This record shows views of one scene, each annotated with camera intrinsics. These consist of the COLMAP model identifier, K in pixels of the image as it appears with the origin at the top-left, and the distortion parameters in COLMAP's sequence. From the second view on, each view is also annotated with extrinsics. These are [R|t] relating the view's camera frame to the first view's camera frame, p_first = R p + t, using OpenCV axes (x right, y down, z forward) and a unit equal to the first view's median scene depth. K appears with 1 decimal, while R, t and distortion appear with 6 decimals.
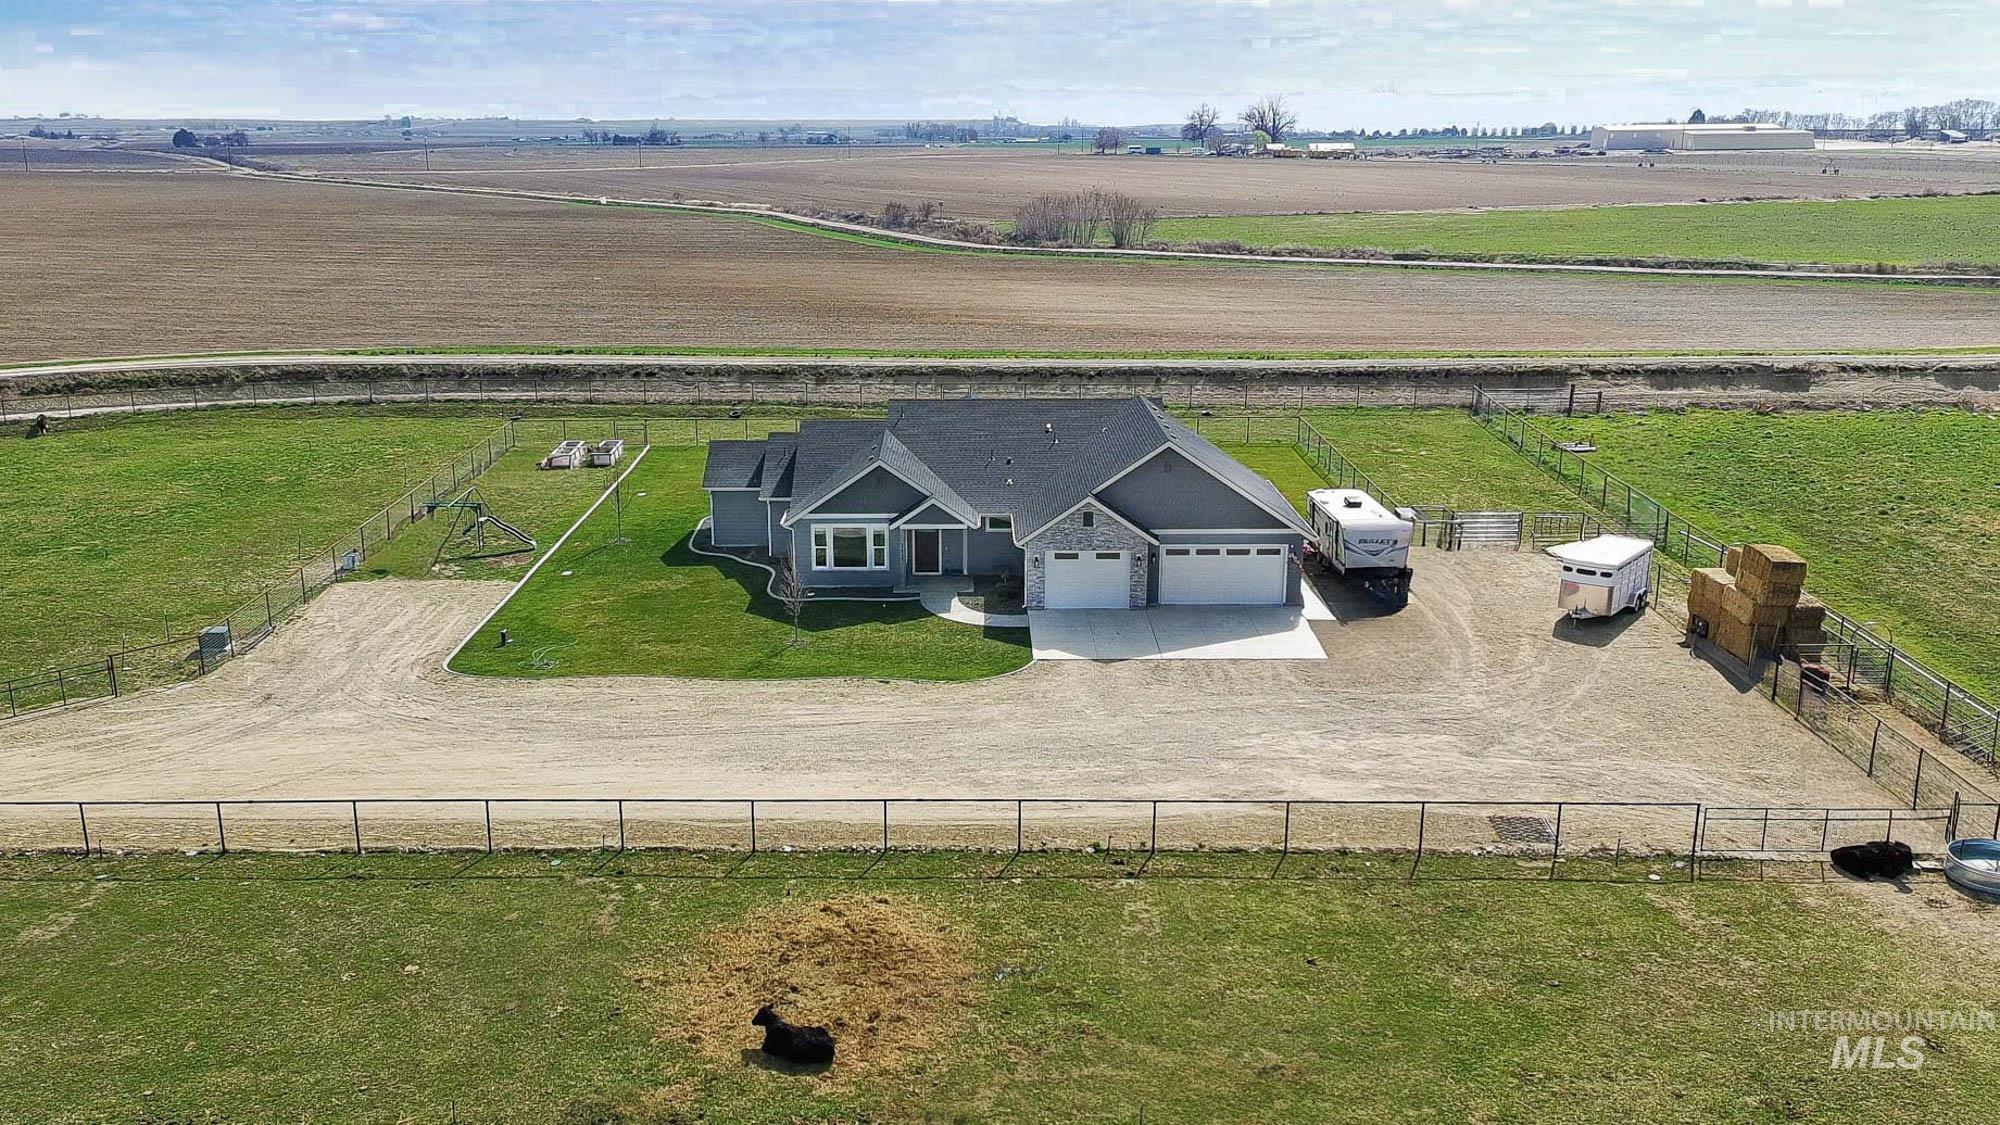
lens RADIAL K [[1543.7, 0, 1000.0], [0, 1543.7, 562.5], [0, 0, 1]] dist [0.037850, 0.000817]
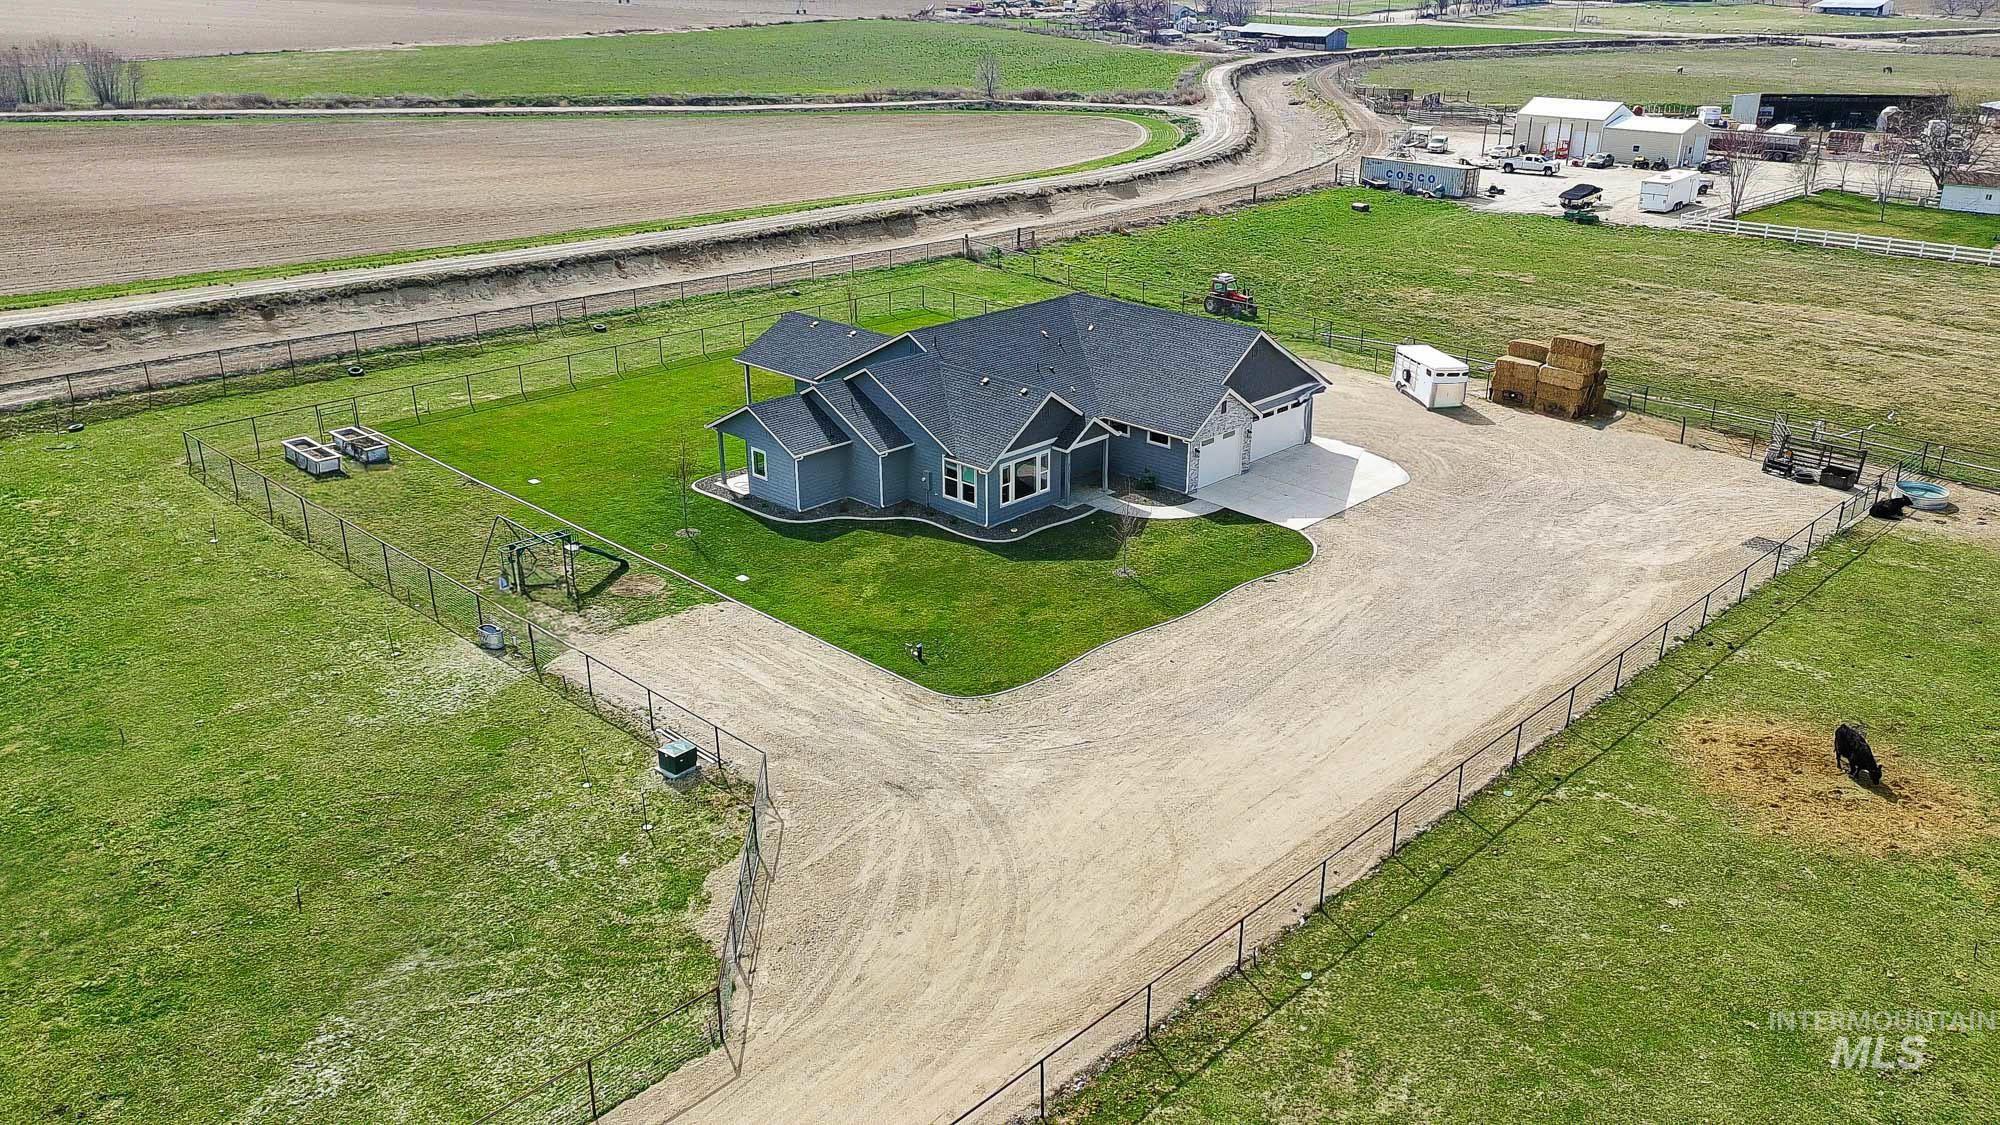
lens RADIAL K [[1376.8, 0, 943.6], [0, 1376.8, 558.8], [0, 0, 1]] dist [0.021660, -0.001353]
pose [[0.733634, -0.265450, 0.625554, -0.781376], [0.175164, 0.963311, 0.203347, -0.166474], [-0.656581, -0.039608, 0.753215, 0.340074]]
